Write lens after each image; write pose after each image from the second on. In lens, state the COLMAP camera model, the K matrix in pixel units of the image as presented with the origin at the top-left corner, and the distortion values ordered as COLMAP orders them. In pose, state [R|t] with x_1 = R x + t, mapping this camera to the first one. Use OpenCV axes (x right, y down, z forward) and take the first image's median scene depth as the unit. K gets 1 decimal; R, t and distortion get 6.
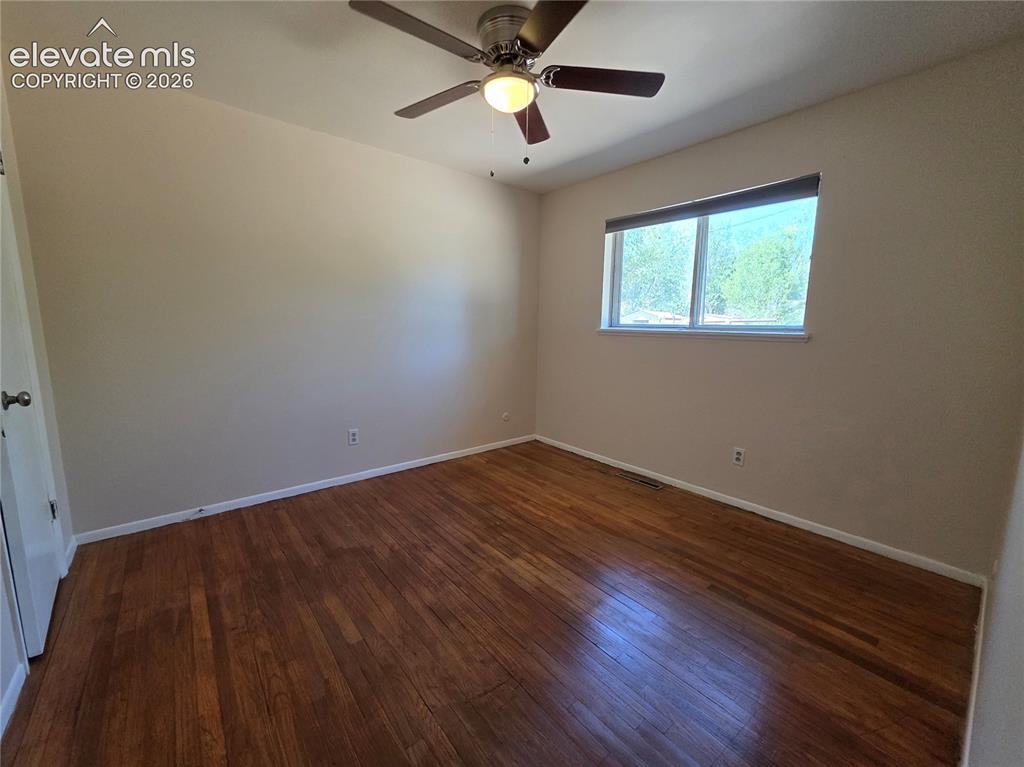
lens RADIAL K [[410.2, 0, 514.7], [0, 410.2, 387.3], [0, 0, 1]] dist [0.004107, -0.000772]
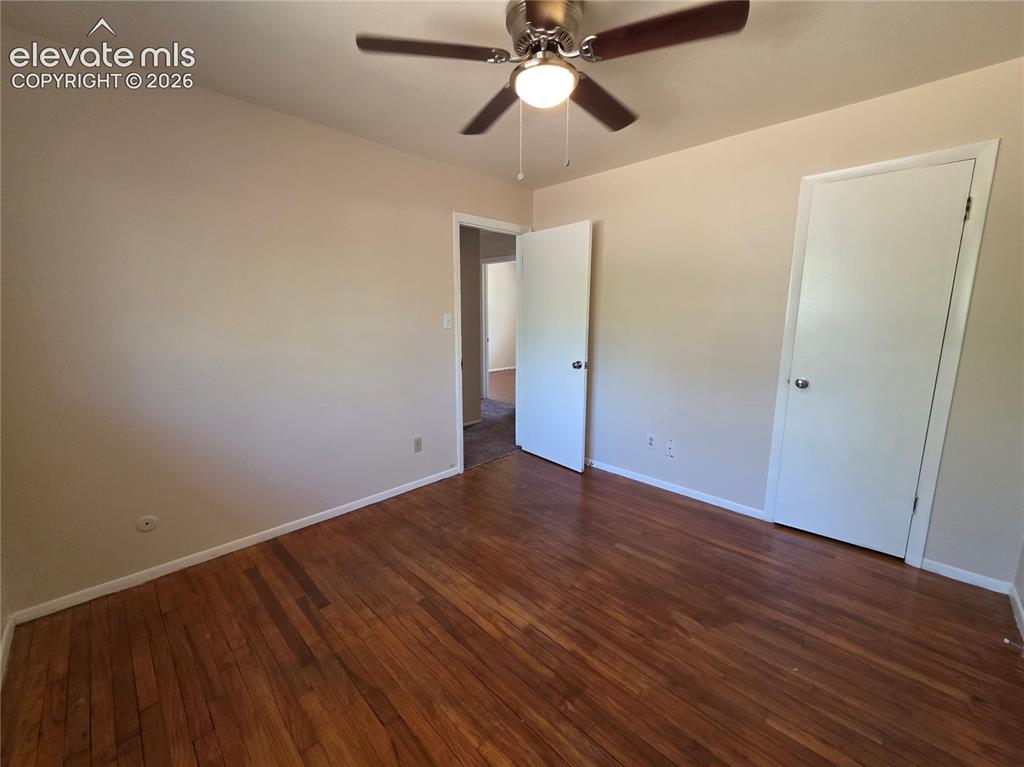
lens RADIAL K [[410.2, 0, 513.1], [0, 410.2, 382.4], [0, 0, 1]] dist [0.004107, -0.000772]
pose [[-0.995287, 0.002051, -0.096952, 0.107423], [-0.029454, 0.946151, 0.322383, -0.322053], [0.092393, 0.323719, -0.941631, 1.624093]]
